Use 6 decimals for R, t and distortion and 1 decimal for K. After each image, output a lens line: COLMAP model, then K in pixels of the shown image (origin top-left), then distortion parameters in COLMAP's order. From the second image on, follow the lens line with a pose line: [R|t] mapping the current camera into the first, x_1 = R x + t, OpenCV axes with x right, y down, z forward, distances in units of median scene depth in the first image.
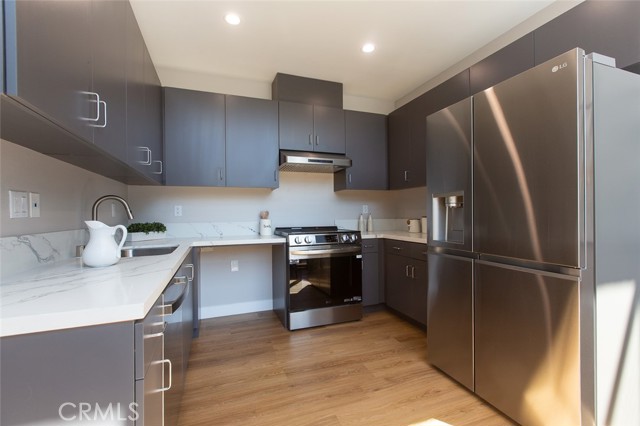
lens RADIAL K [[284.1, 0, 320.0], [0, 284.1, 213.0], [0, 0, 1]] dist [-0.000102, 0.000227]
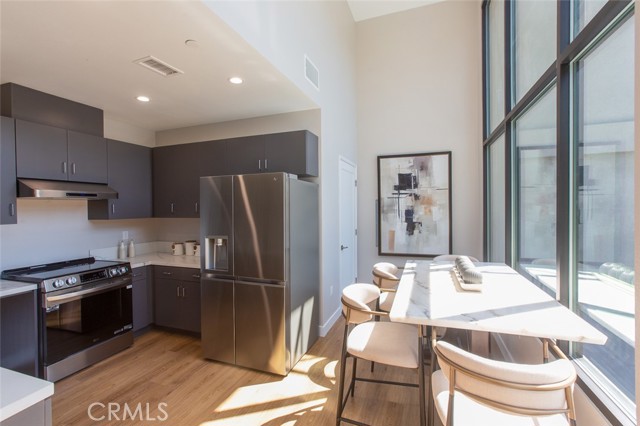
lens RADIAL K [[284.1, 0, 320.0], [0, 284.1, 213.0], [0, 0, 1]] dist [-0.000102, 0.000227]
pose [[0.647571, -0.003247, 0.761998, -0.219471], [-0.007639, 0.999913, 0.010753, -0.146974], [-0.761967, -0.012785, 0.647490, -0.236639]]
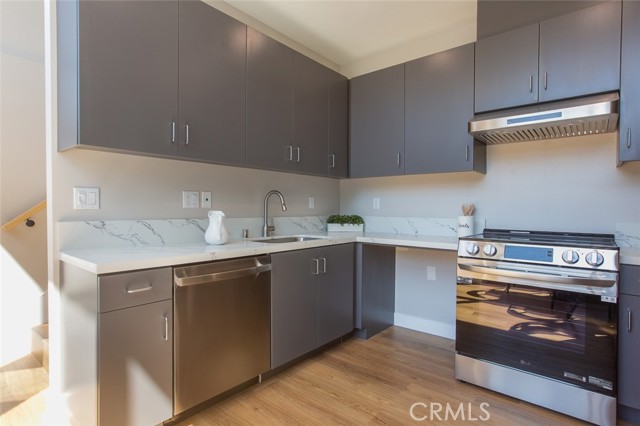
lens RADIAL K [[337.0, 0, 320.0], [0, 337.0, 213.0], [0, 0, 1]] dist [0.000939, 0.000343]
pose [[0.493908, 0.028315, -0.869053, 0.405762], [-0.009591, 0.999586, 0.027117, -0.005103], [0.869461, -0.005059, 0.493976, 0.298865]]
